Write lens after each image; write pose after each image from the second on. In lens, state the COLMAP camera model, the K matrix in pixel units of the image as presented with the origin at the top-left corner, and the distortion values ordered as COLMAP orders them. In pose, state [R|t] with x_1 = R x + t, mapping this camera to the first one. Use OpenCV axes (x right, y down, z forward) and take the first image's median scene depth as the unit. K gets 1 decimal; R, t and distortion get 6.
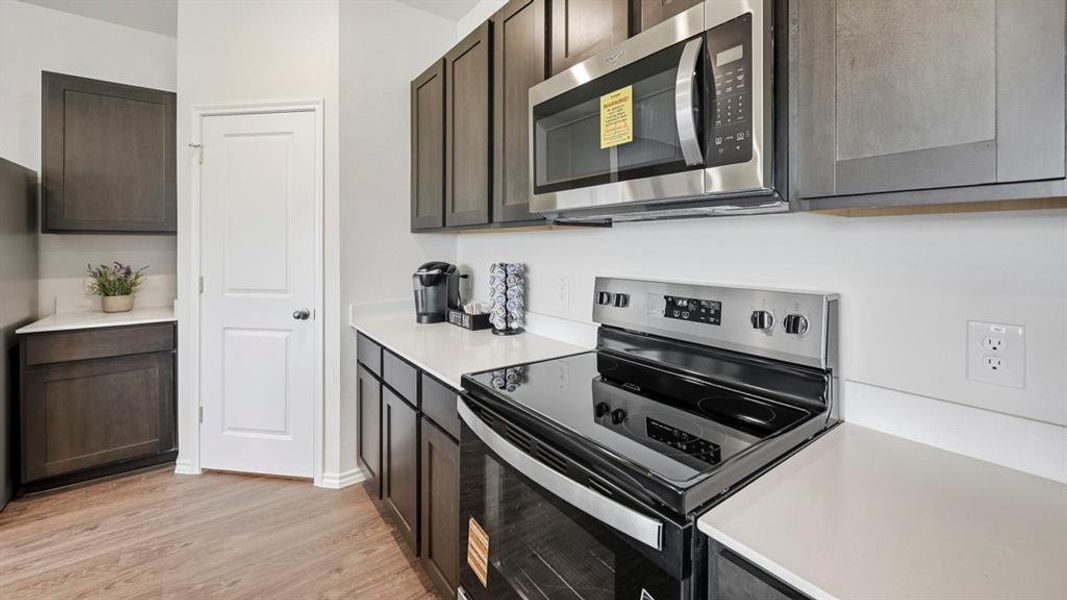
lens RADIAL K [[425.1, 0, 536.4], [0, 425.1, 247.7], [0, 0, 1]] dist [0.000415, 0.000021]
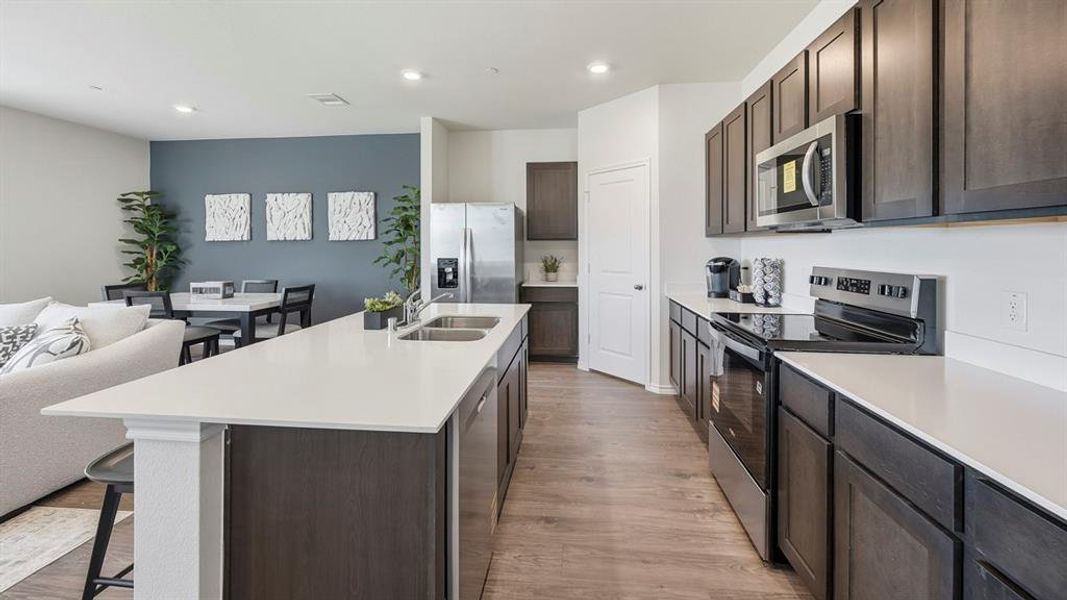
lens RADIAL K [[431.6, 0, 535.0], [0, 431.6, 244.4], [0, 0, 1]] dist [-0.000469, -0.000002]
pose [[0.734805, -0.003089, -0.678271, 0.345765], [-0.003316, 0.999961, -0.008146, 0.004868], [0.678270, 0.008235, 0.734767, -0.605964]]
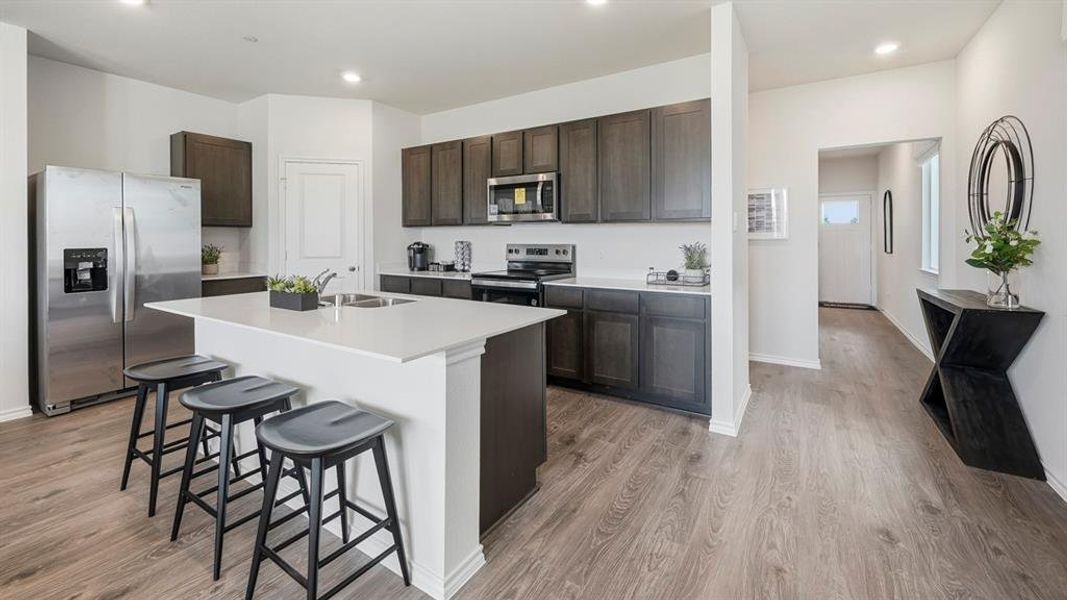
lens RADIAL K [[427.1, 0, 536.0], [0, 427.1, 242.2], [0, 0, 1]] dist [-0.000846, -0.000120]
pose [[0.934606, -0.006740, 0.355620, -0.512679], [0.005200, 0.999973, 0.005286, 0.032699], [-0.355646, -0.003091, 0.934616, -1.271197]]
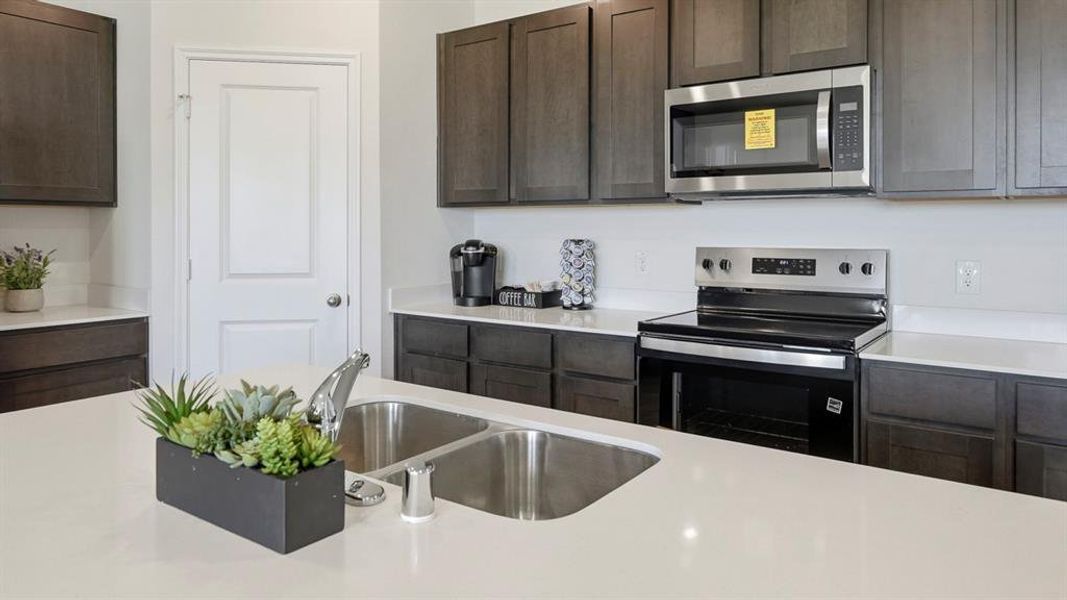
lens RADIAL K [[699.6, 0, 538.0], [0, 699.6, 232.5], [0, 0, 1]] dist [-0.000912, 0.000277]
pose [[0.952502, -0.001347, 0.304531, -0.659469], [0.001356, 0.999999, 0.000182, 0.020853], [-0.304531, 0.000239, 0.952502, -0.536927]]
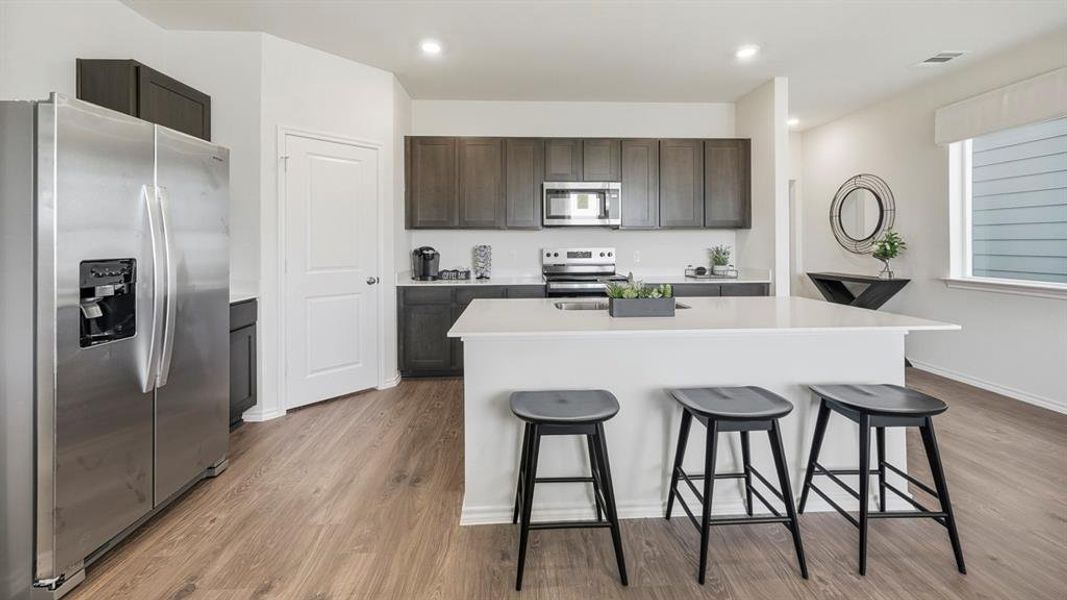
lens RADIAL K [[431.6, 0, 535.0], [0, 431.6, 244.4], [0, 0, 1]] dist [-0.000469, -0.000002]
pose [[0.564633, -0.002963, 0.825337, -1.683845], [0.011453, 0.999925, -0.004246, 0.043091], [-0.825263, 0.011850, 0.564624, -0.415826]]
